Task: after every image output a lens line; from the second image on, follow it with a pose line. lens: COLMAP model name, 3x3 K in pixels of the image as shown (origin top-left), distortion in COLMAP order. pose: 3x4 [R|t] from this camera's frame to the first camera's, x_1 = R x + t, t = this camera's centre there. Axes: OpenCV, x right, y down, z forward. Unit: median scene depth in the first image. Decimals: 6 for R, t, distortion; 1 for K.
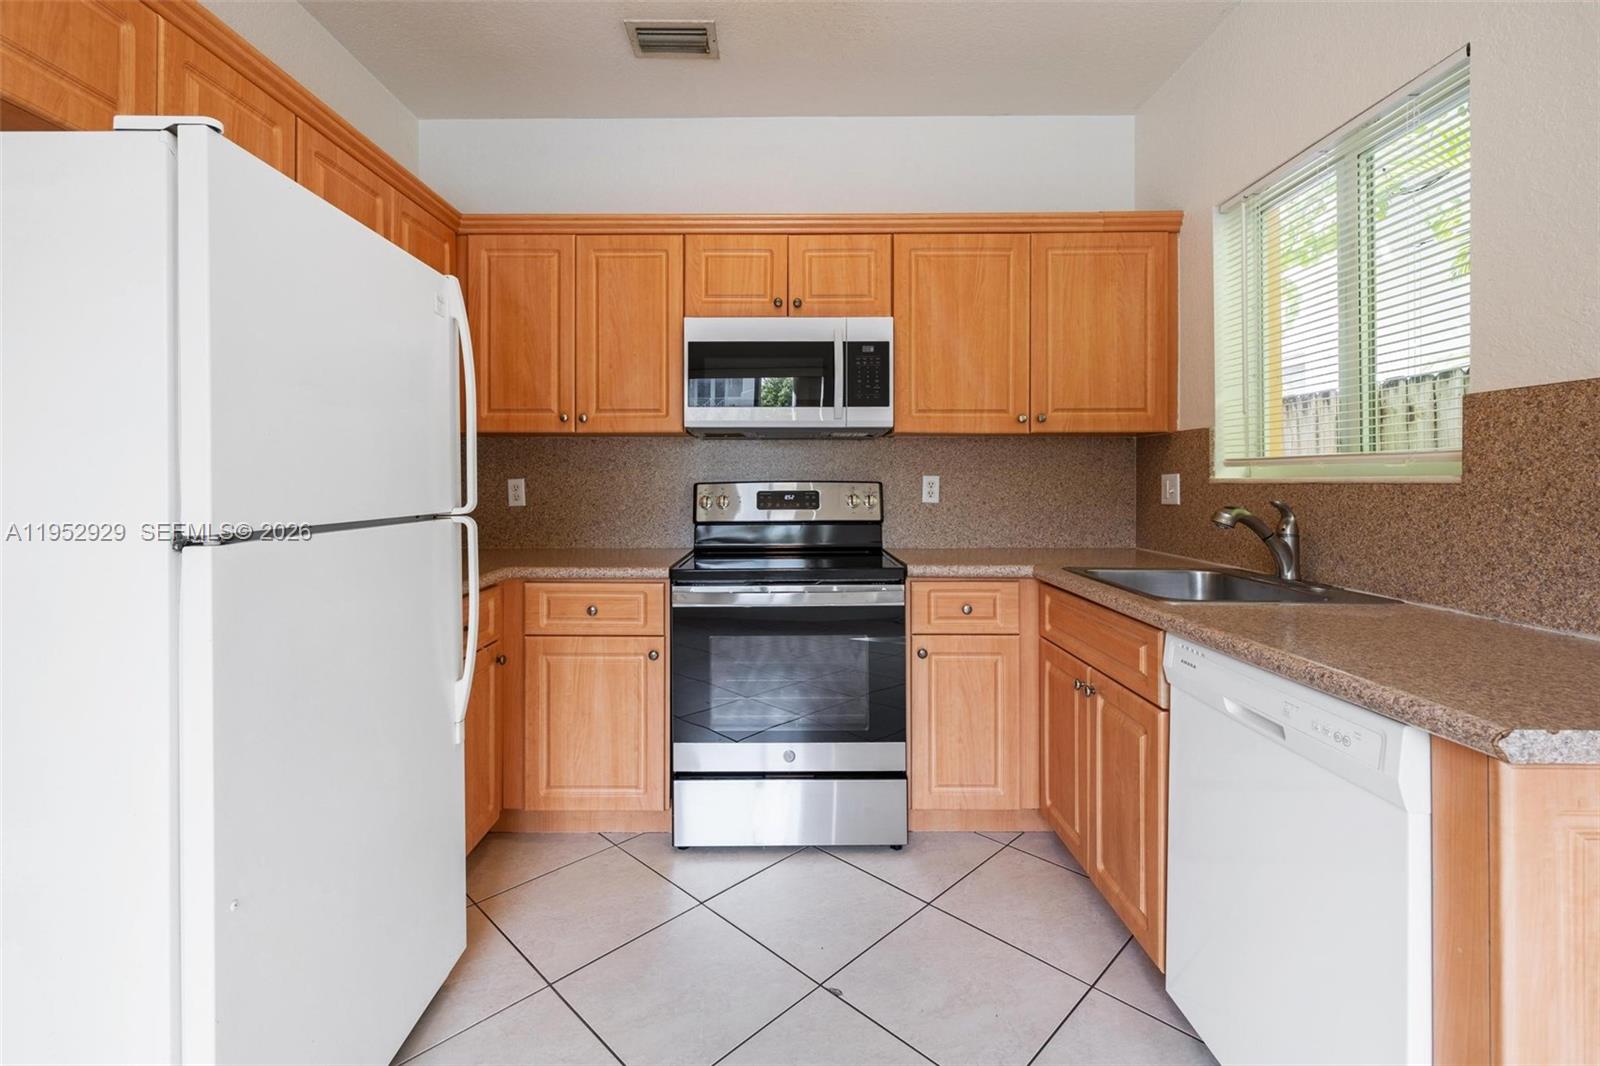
lens RADIAL K [[709.8, 0, 792.8], [0, 709.8, 471.8], [0, 0, 1]] dist [0.001135, -0.001187]
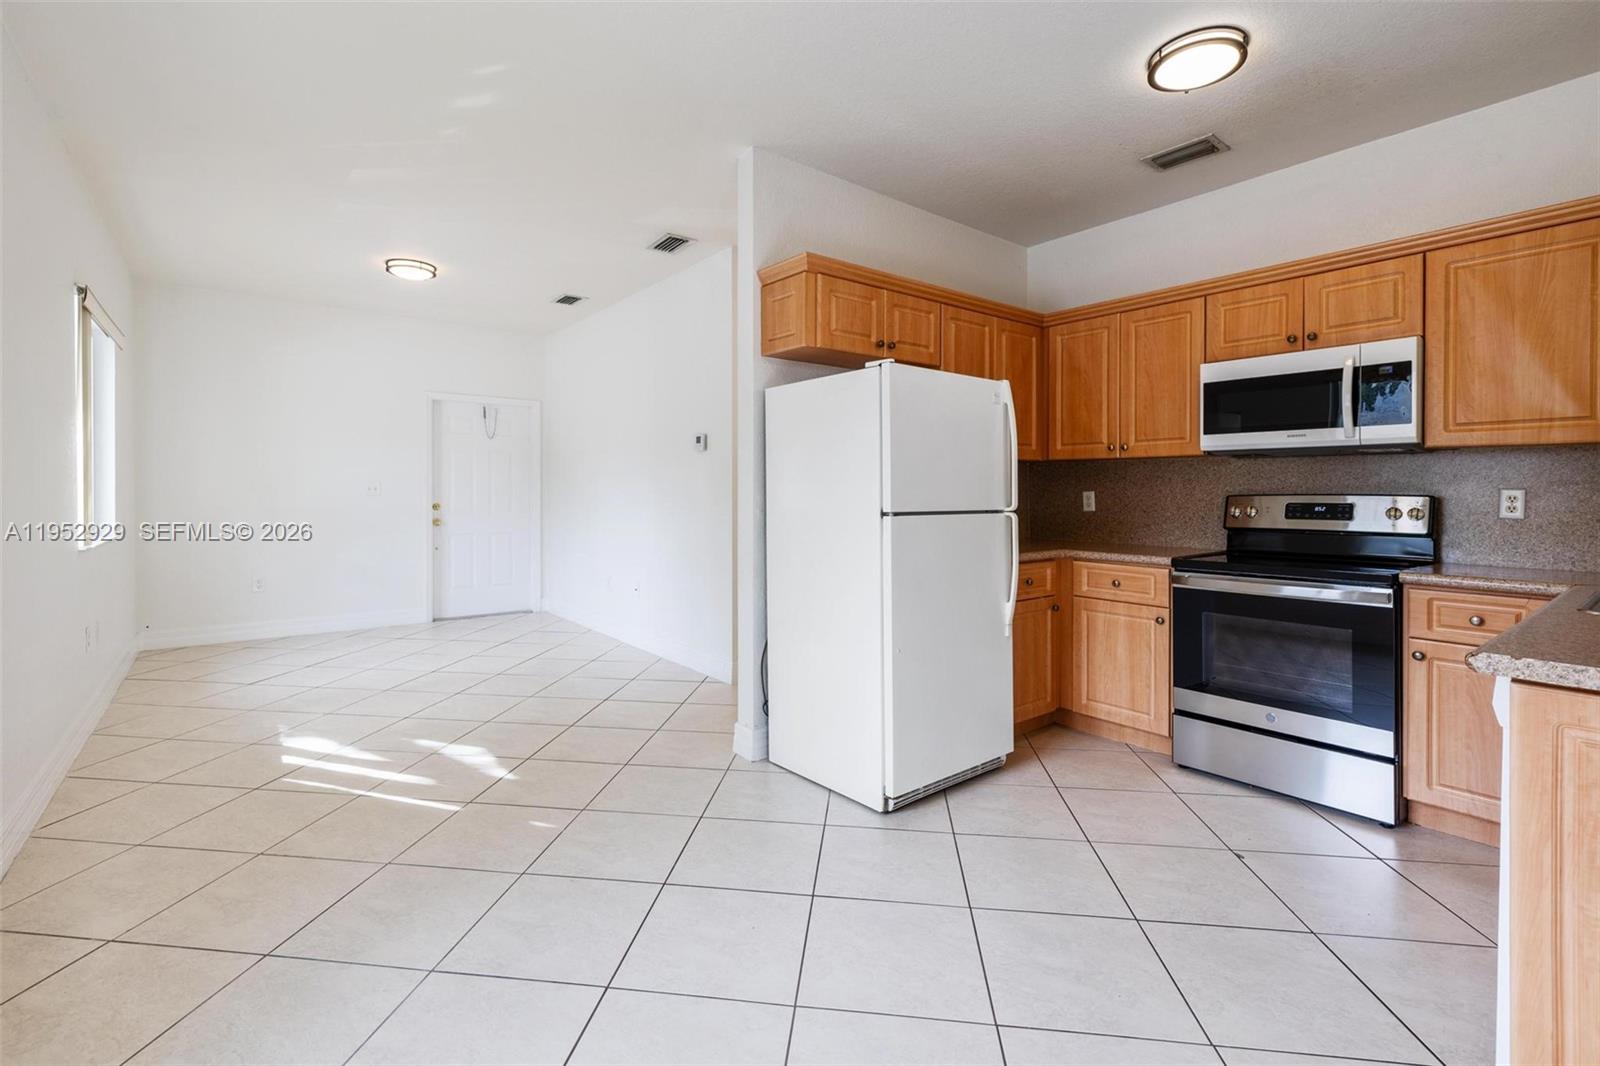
lens RADIAL K [[709.8, 0, 787.9], [0, 709.8, 494.5], [0, 0, 1]] dist [0.001135, -0.001187]
pose [[0.614400, 0.006049, -0.788971, 0.428010], [0.006056, 0.999905, 0.012382, -0.005923], [0.788971, -0.012385, 0.614305, -0.390680]]
